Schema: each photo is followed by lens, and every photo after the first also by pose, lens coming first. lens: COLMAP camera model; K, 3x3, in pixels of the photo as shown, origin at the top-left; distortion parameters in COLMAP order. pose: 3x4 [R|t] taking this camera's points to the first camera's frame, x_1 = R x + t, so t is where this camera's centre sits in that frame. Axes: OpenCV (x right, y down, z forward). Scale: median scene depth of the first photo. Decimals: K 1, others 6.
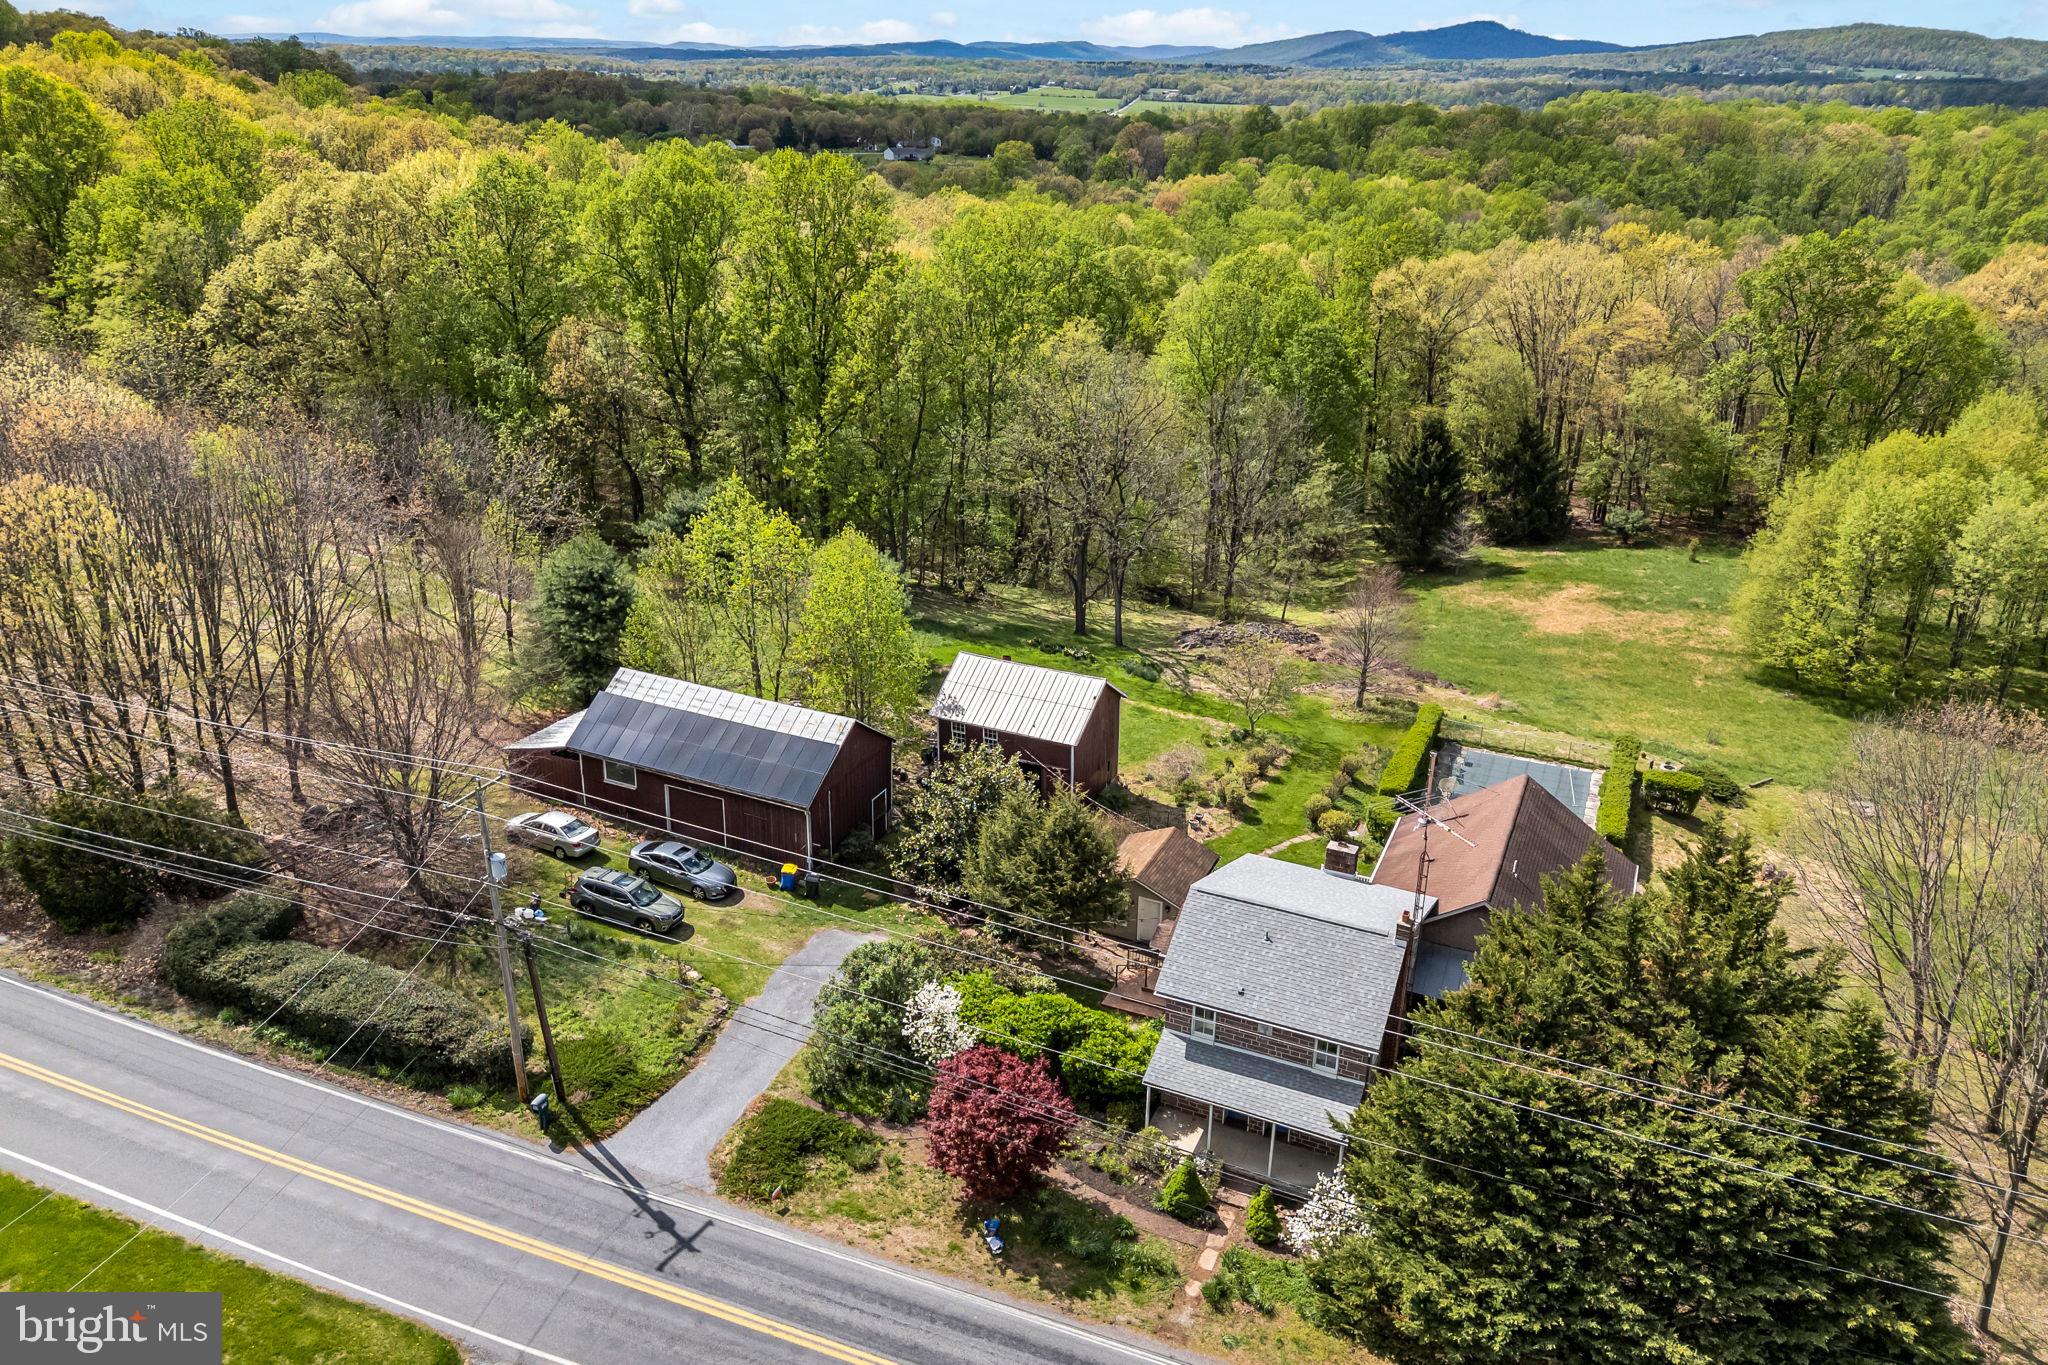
lens RADIAL K [[1514.3, 0, 1008.9], [0, 1514.3, 674.9], [0, 0, 1]] dist [0.066172, -0.052978]
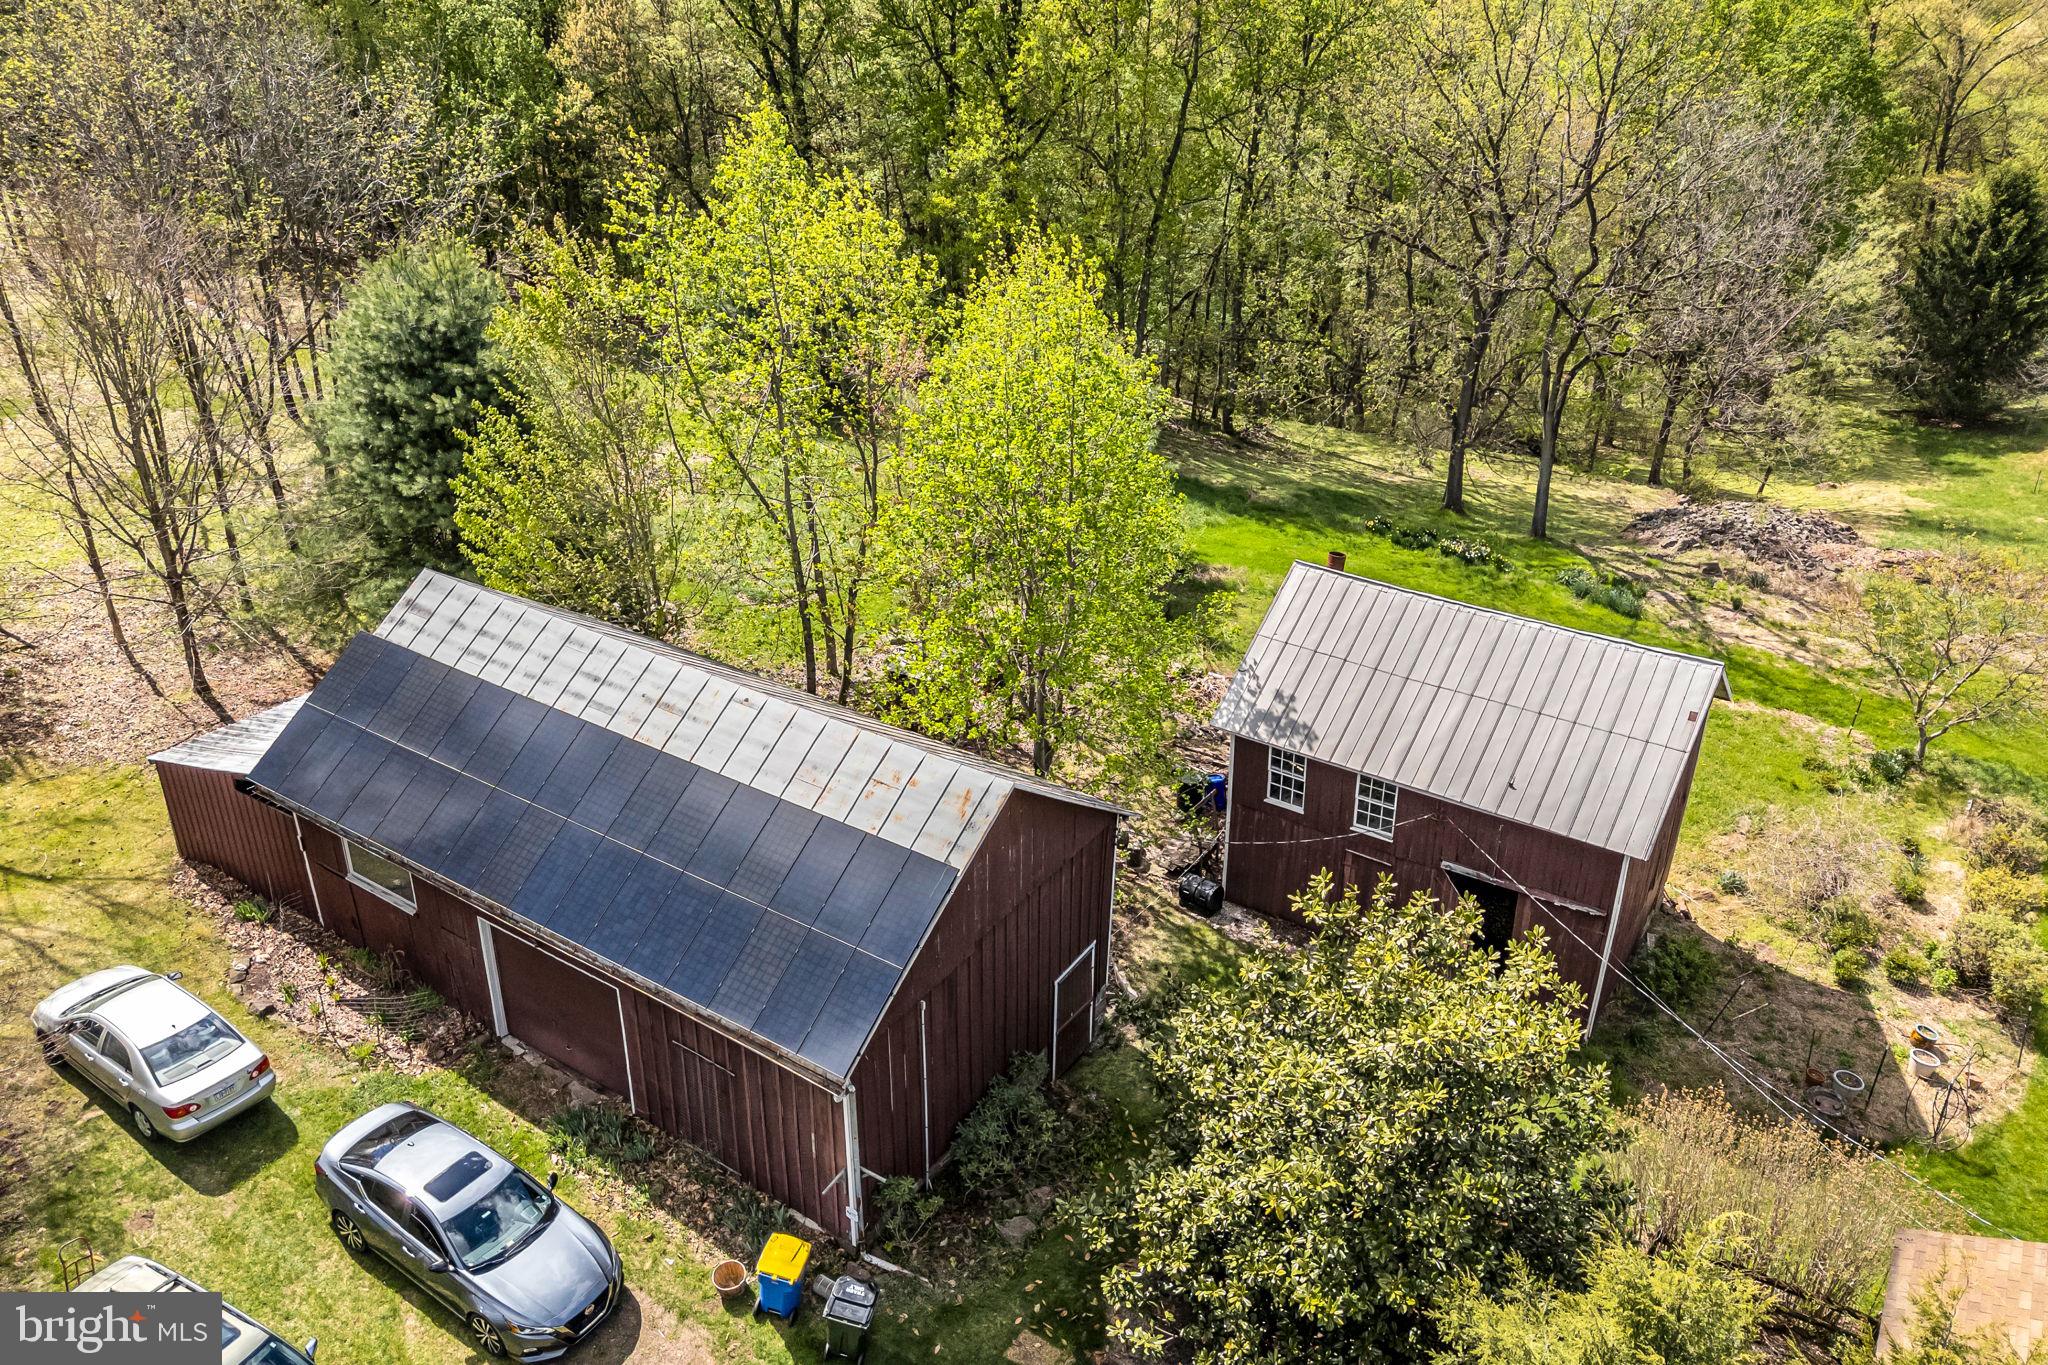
lens RADIAL K [[1514.3, 0, 1015.7], [0, 1514.3, 663.3], [0, 0, 1]] dist [0.066172, -0.052978]
pose [[0.990737, 0.057128, -0.123197, -0.053919], [-0.045838, 0.994647, 0.092603, -0.022325], [0.127828, -0.086098, 0.988052, 0.587780]]
